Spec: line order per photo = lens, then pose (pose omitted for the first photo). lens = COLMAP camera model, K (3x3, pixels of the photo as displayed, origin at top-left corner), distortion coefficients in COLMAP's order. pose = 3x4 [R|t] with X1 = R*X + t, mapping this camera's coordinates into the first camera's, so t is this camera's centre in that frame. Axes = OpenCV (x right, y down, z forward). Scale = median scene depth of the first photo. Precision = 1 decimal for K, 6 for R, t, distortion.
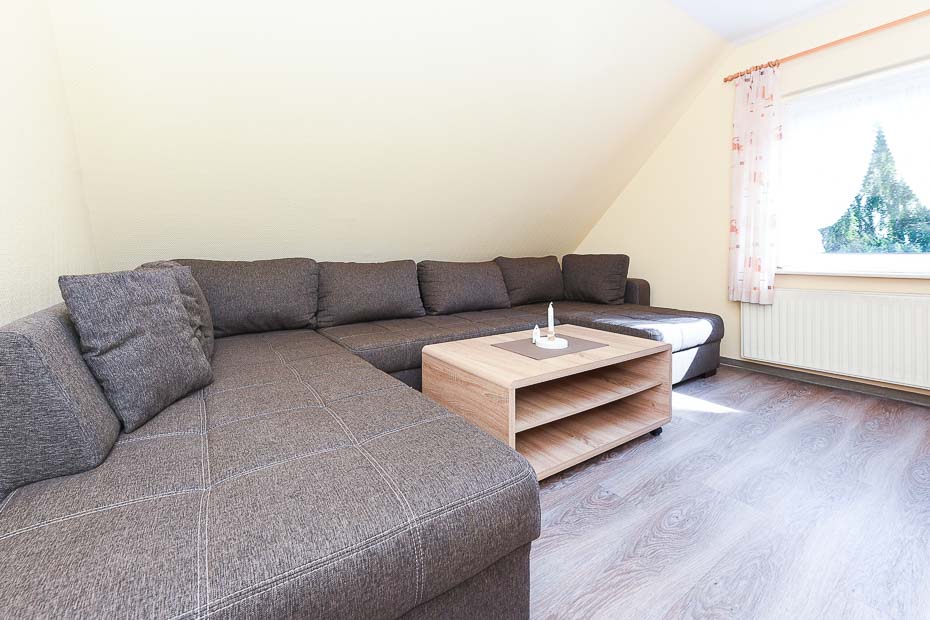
lens RADIAL K [[379.9, 0, 462.3], [0, 379.9, 310.2], [0, 0, 1]] dist [0.000394, 0.000114]
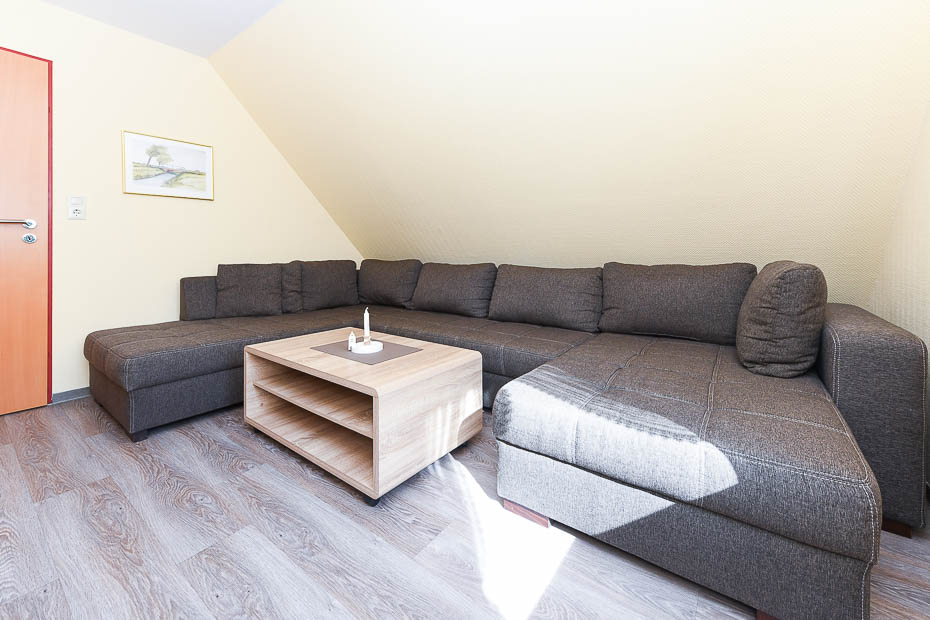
lens RADIAL K [[379.9, 0, 462.3], [0, 379.9, 310.2], [0, 0, 1]] dist [0.000394, 0.000114]
pose [[0.327758, 0.141693, -0.934076, 1.280411], [-0.137659, 0.985300, 0.101160, -0.154007], [0.934679, 0.095428, 0.342445, 0.926674]]
